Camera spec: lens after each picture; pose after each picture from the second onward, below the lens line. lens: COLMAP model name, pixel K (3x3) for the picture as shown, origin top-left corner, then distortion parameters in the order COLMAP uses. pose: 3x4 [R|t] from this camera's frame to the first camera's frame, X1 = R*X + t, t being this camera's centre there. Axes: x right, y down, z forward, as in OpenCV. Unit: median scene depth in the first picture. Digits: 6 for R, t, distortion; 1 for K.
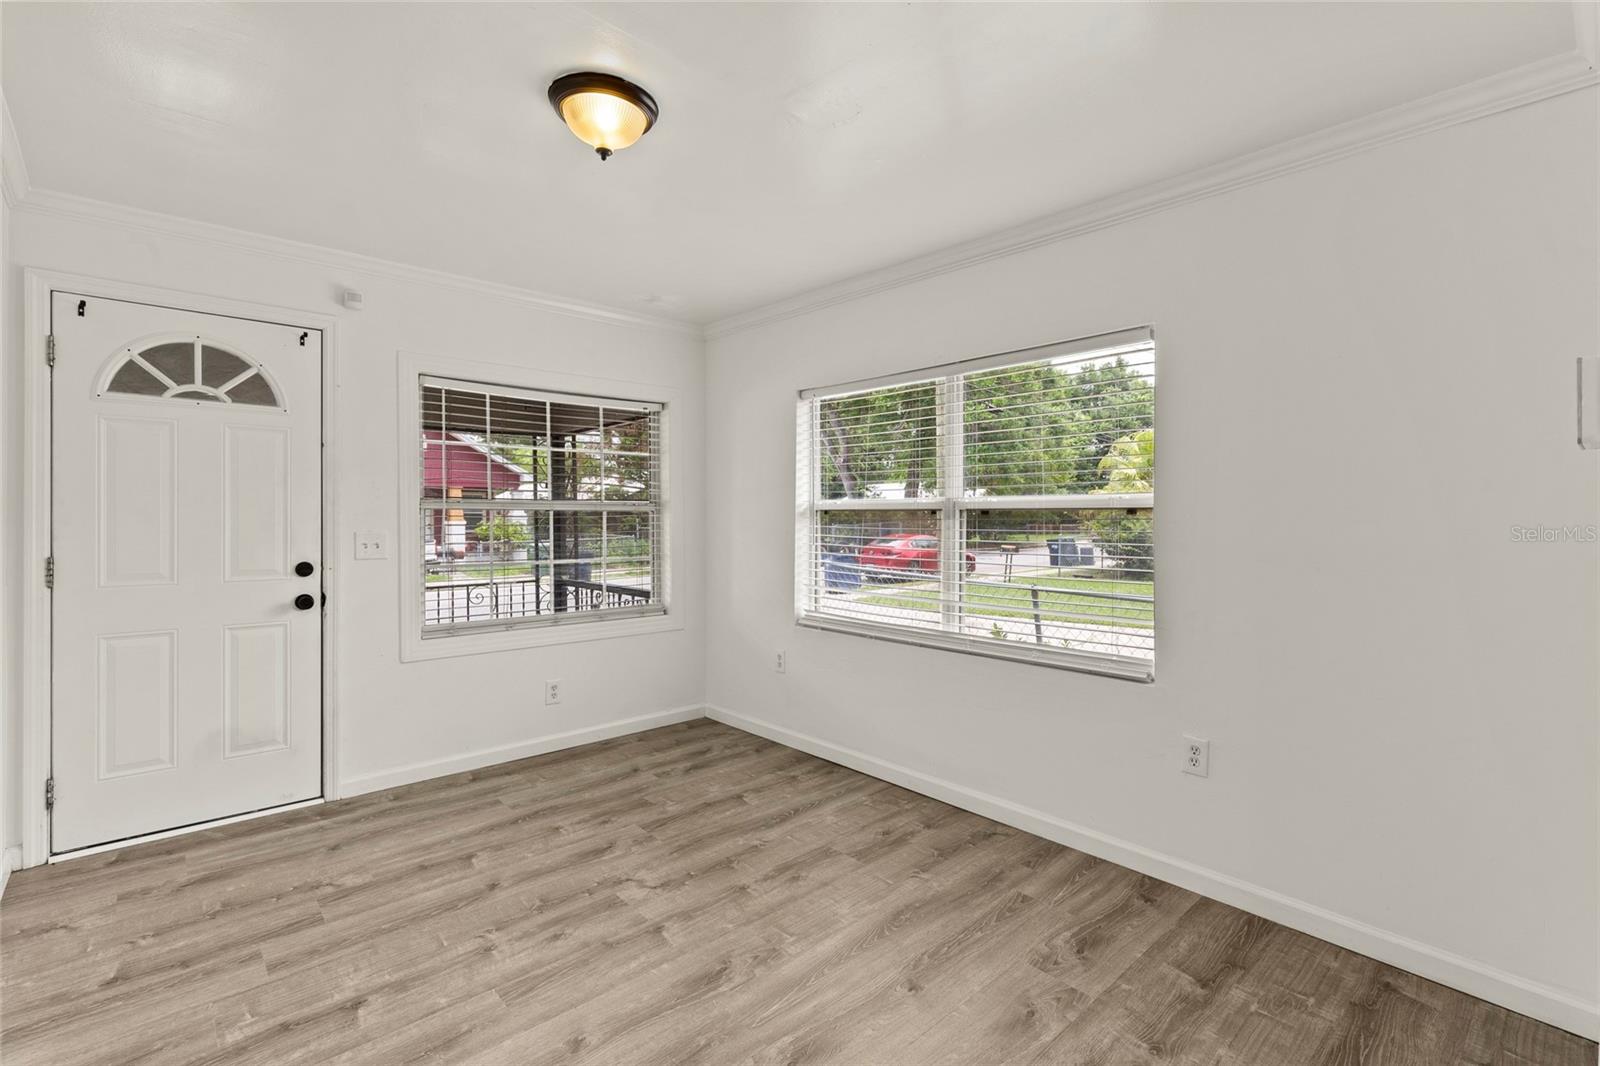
lens RADIAL K [[728.4, 0, 810.0], [0, 728.4, 525.6], [0, 0, 1]] dist [0.002209, 0.000340]
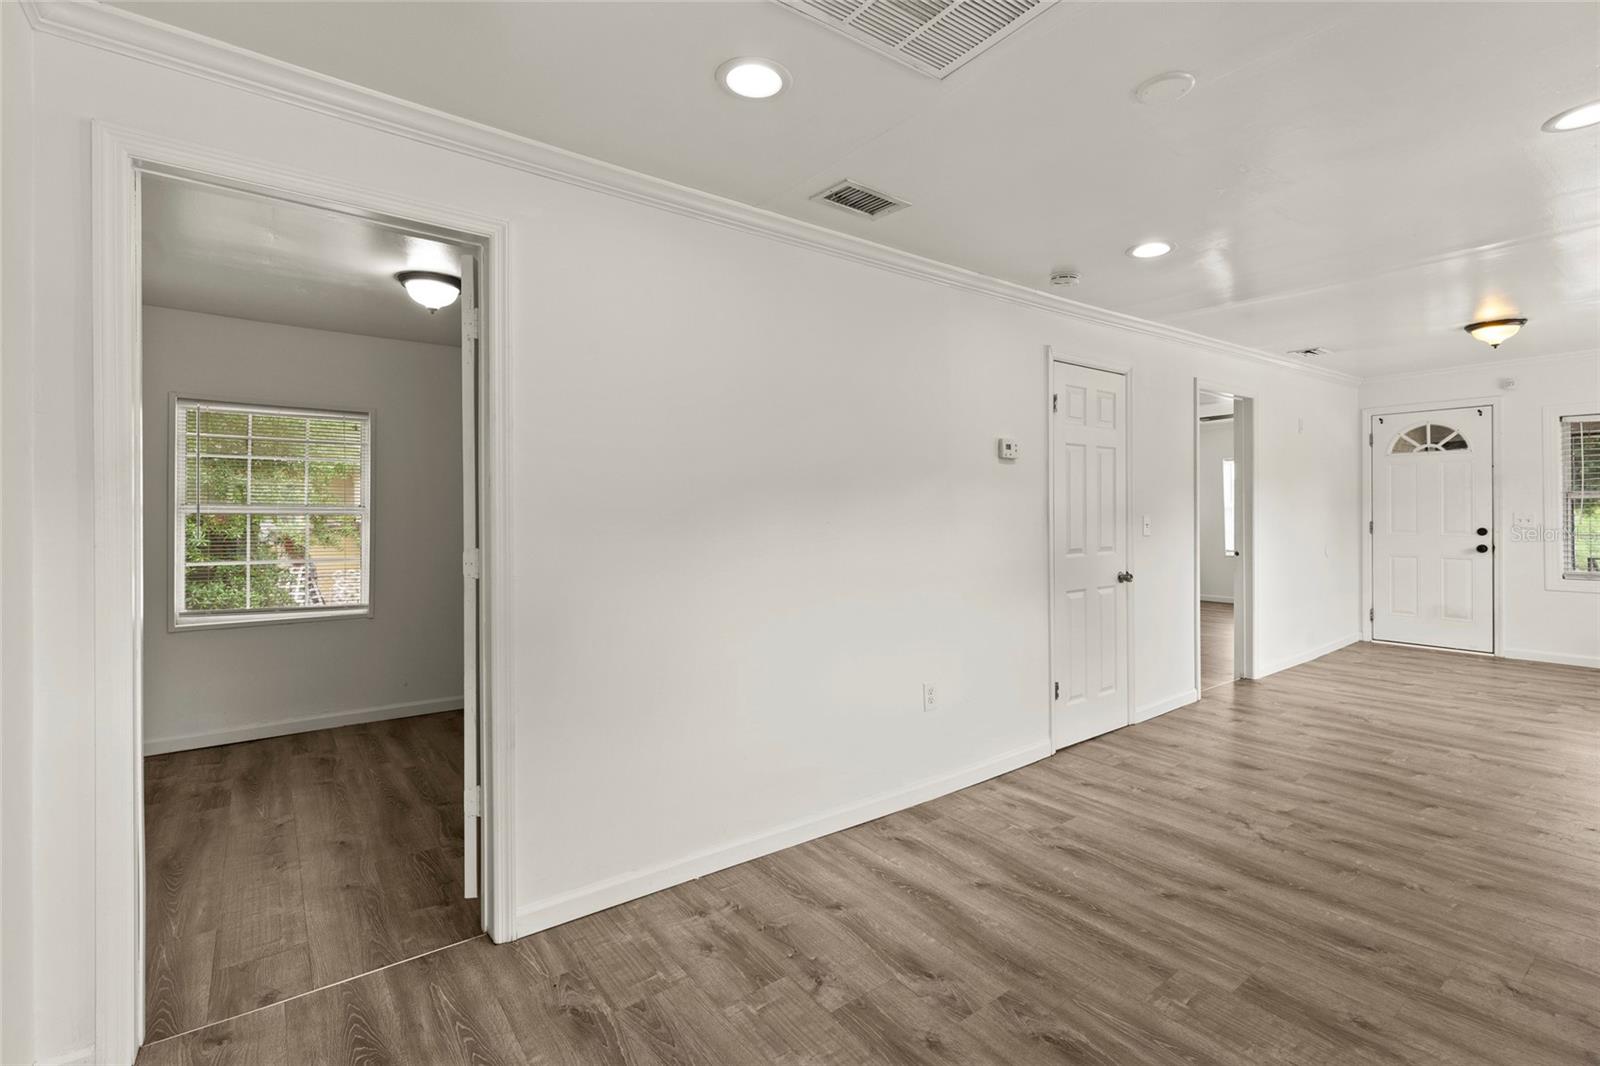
lens RADIAL K [[731.7, 0, 815.3], [0, 731.7, 509.6], [0, 0, 1]] dist [0.001648, -0.000350]
pose [[-0.088953, 0.002864, -0.996032, 1.476741], [-0.000795, 0.999995, 0.002947, -0.002680], [0.996036, 0.001054, -0.088950, -0.619103]]
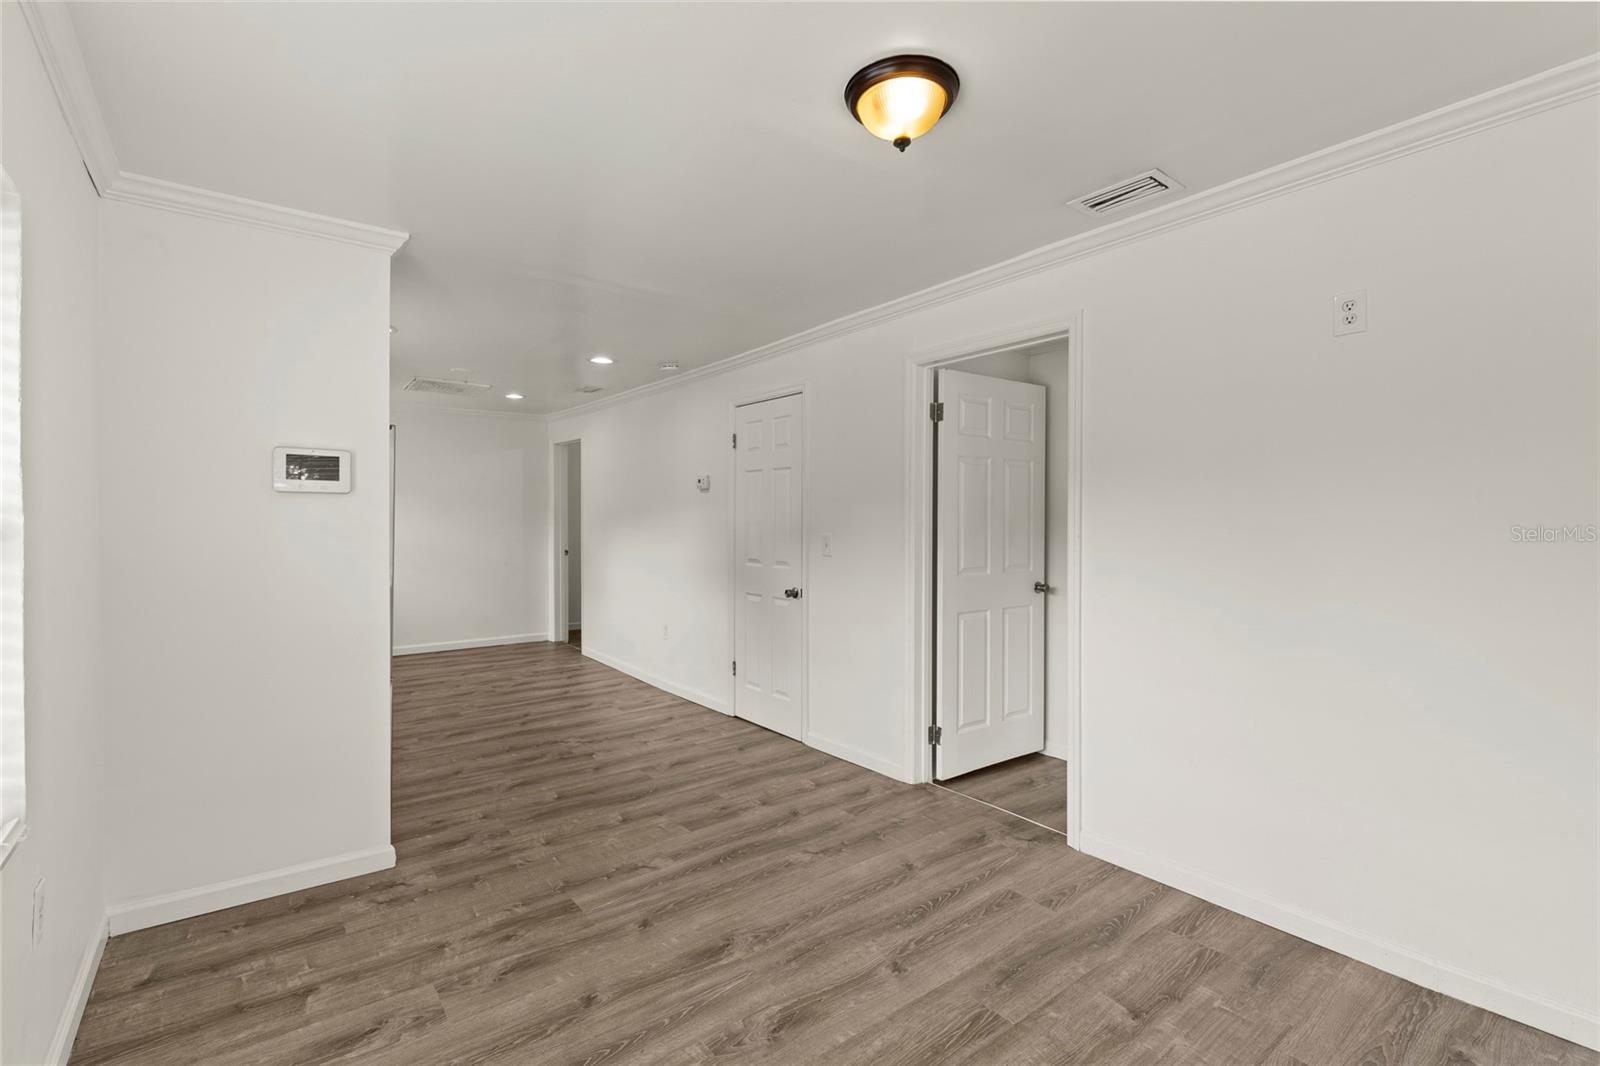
lens RADIAL K [[716.6, 0, 809.2], [0, 716.6, 522.3], [0, 0, 1]] dist [0.000176, -0.000005]
pose [[-0.997145, 0.000662, 0.075512, -0.156711], [0.001619, 0.999919, 0.012601, -0.026275], [-0.075497, 0.012687, -0.997065, 1.296562]]
